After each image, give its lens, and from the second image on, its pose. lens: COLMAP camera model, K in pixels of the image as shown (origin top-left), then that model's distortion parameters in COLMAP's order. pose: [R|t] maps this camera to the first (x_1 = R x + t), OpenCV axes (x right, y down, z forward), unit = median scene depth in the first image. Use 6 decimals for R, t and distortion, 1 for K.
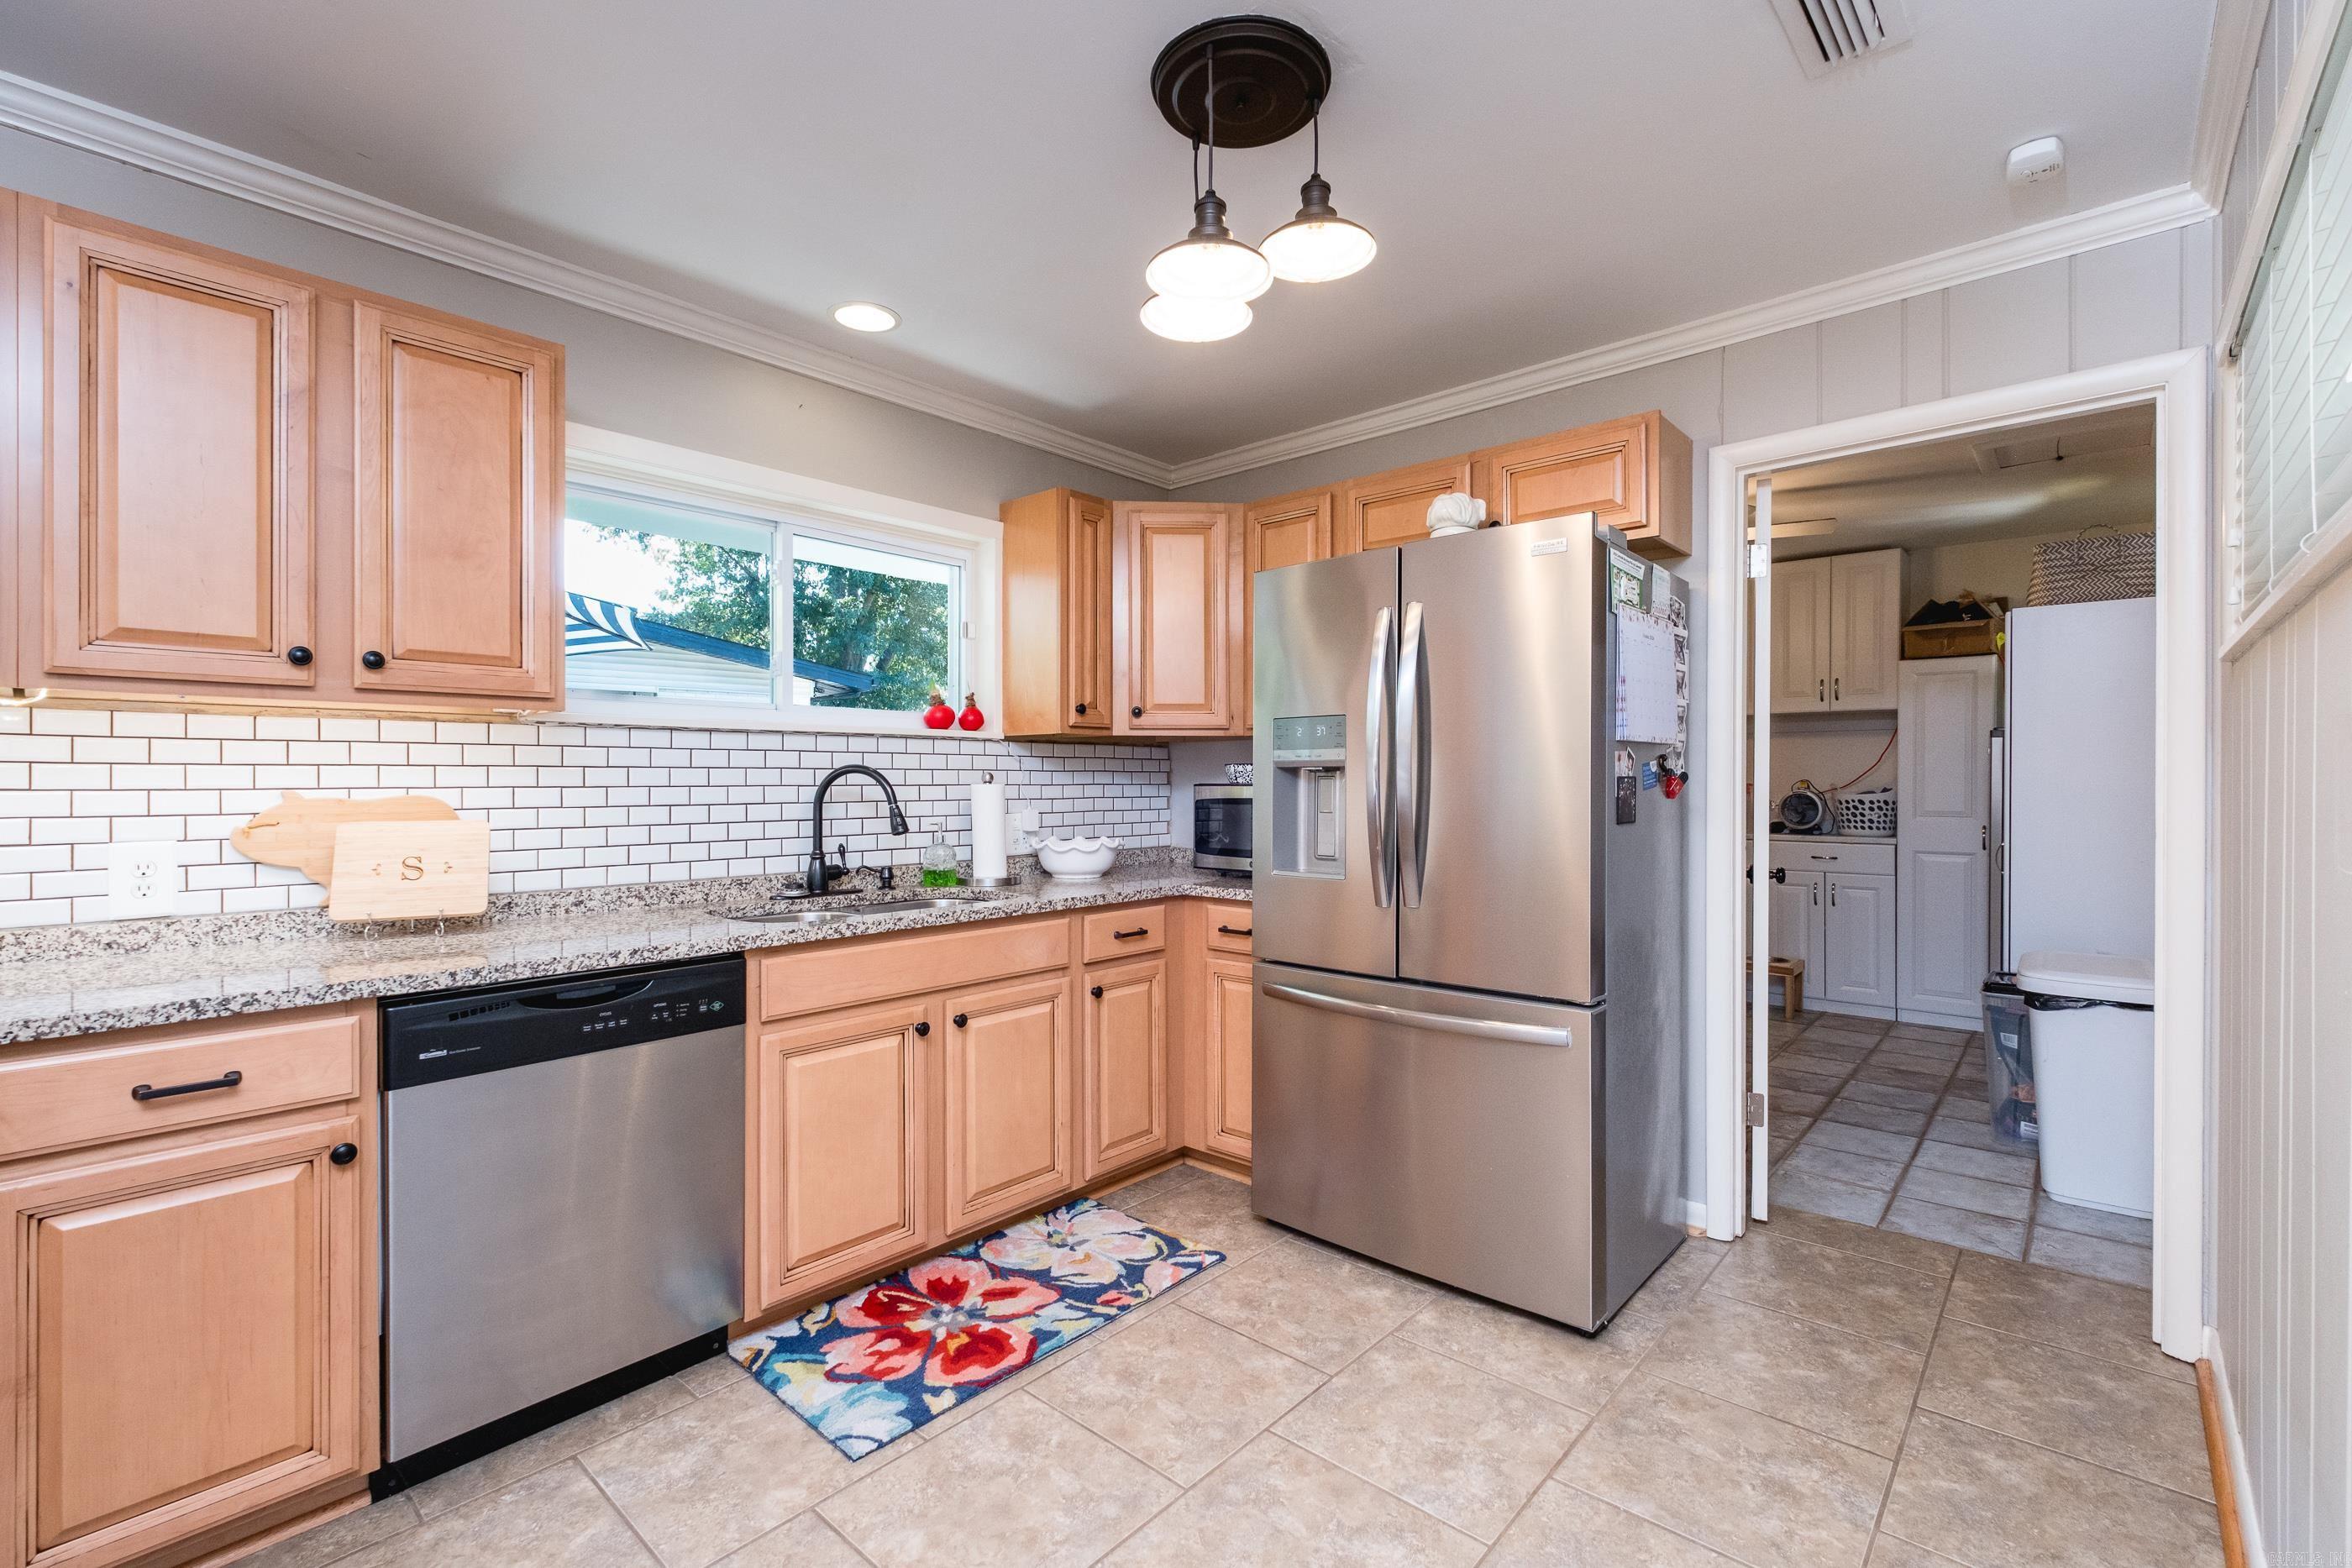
lens RADIAL K [[1017.1, 0, 1180.8], [0, 1017.1, 790.0], [0, 0, 1]] dist [0.007739, -0.004502]
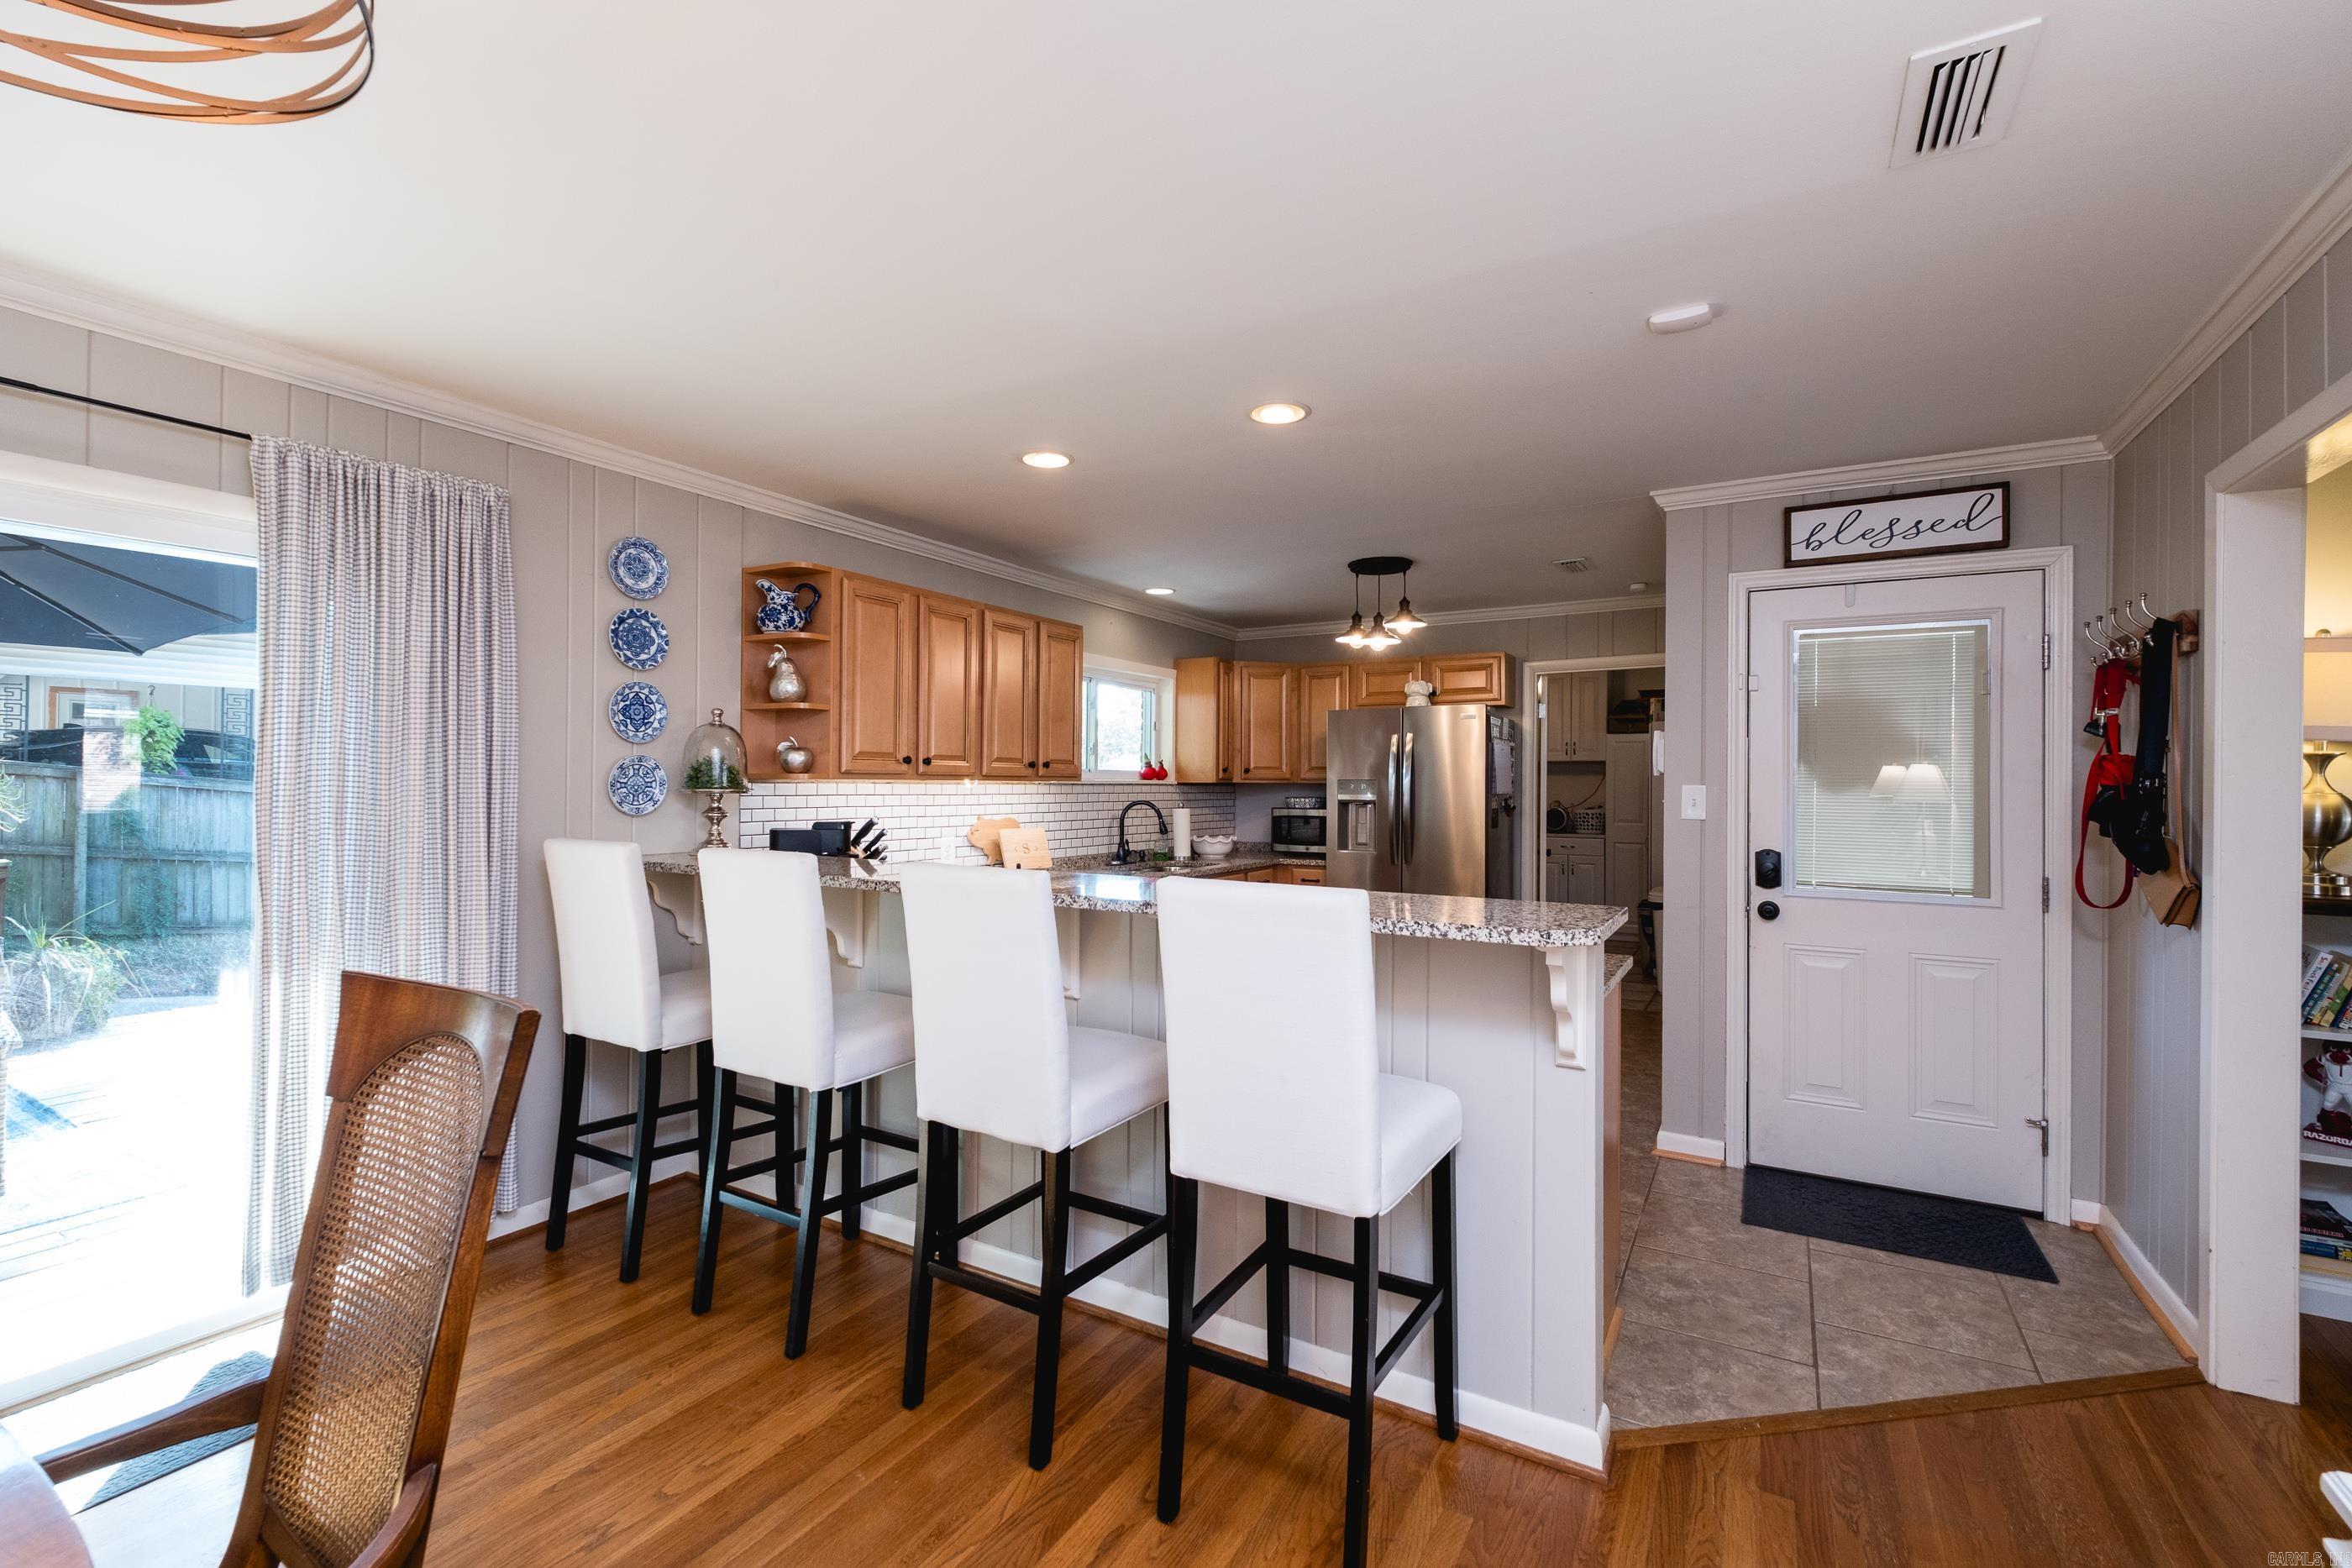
lens RADIAL K [[1017.1, 0, 1195.0], [0, 1017.1, 777.8], [0, 0, 1]] dist [0.007739, -0.004502]
pose [[0.977624, 0.005973, 0.210277, -0.620893], [-0.002568, 0.999861, -0.016462, -0.035746], [-0.210347, 0.015553, 0.977503, -0.981728]]
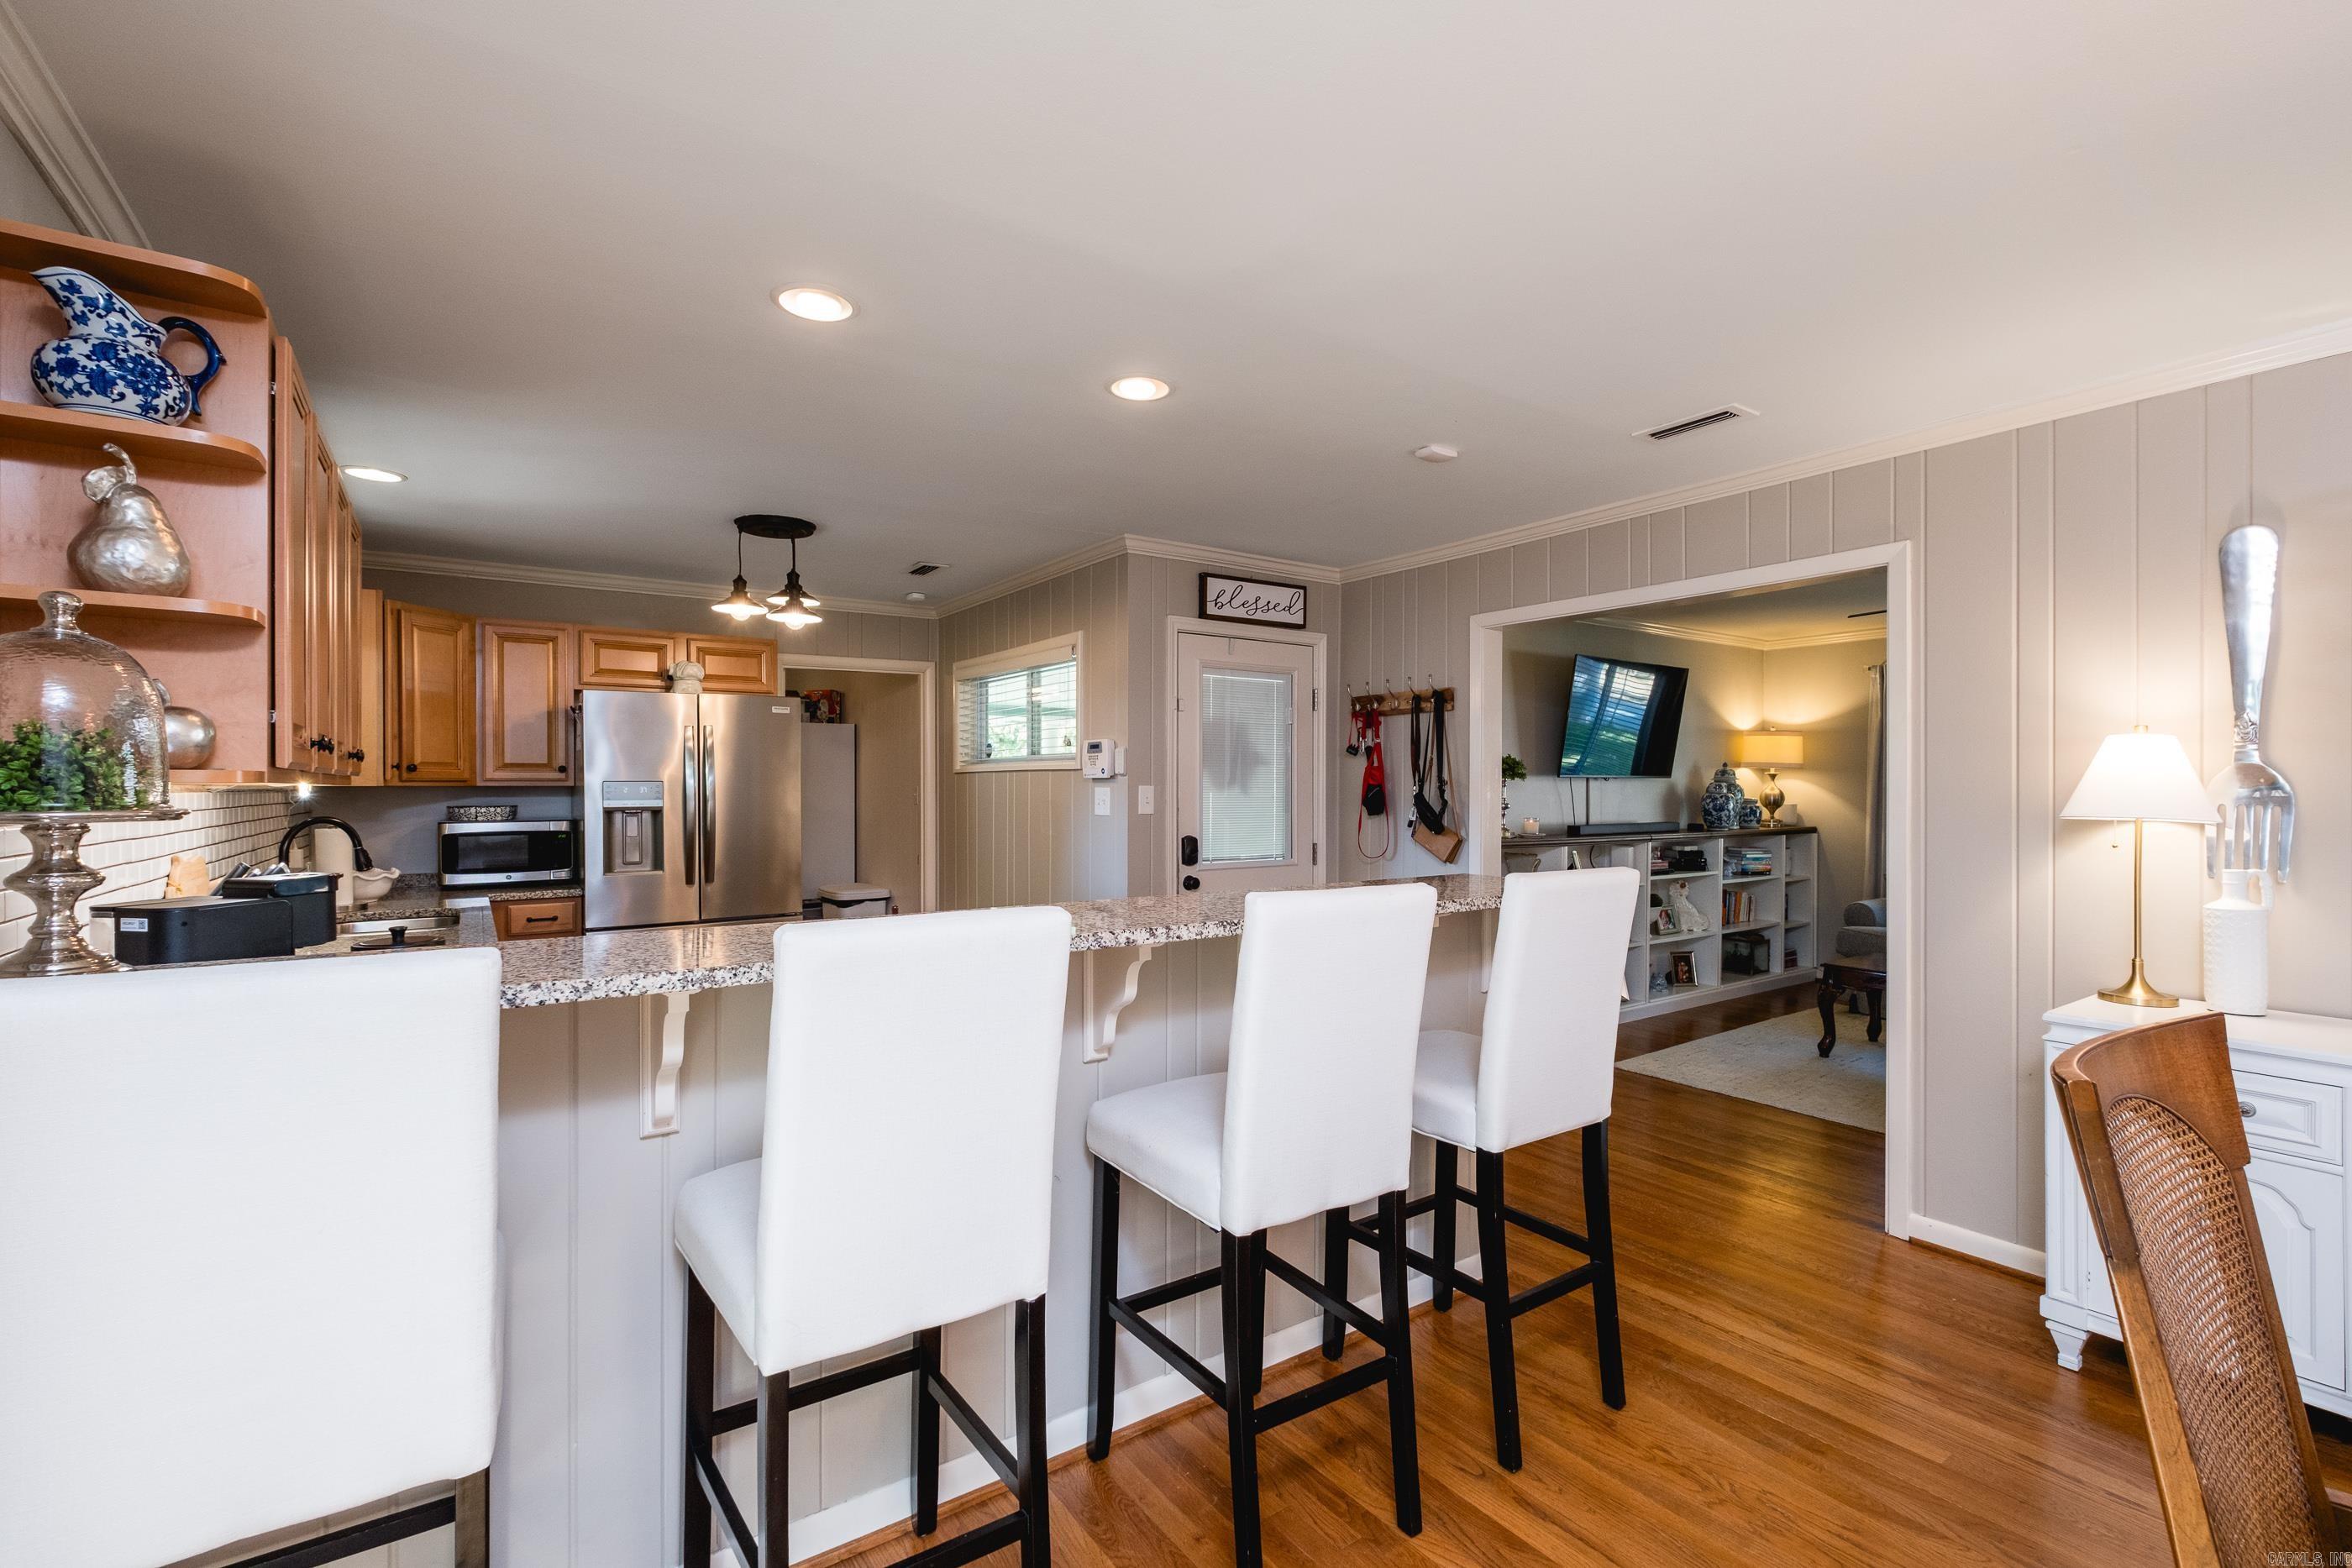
lens RADIAL K [[1017.1, 0, 1189.9], [0, 1017.1, 789.6], [0, 0, 1]] dist [0.007739, -0.004502]
pose [[0.229595, -0.004465, 0.973276, -1.223777], [0.012324, 0.999923, 0.001680, -0.044752], [-0.973208, 0.011609, 0.229632, -0.288577]]
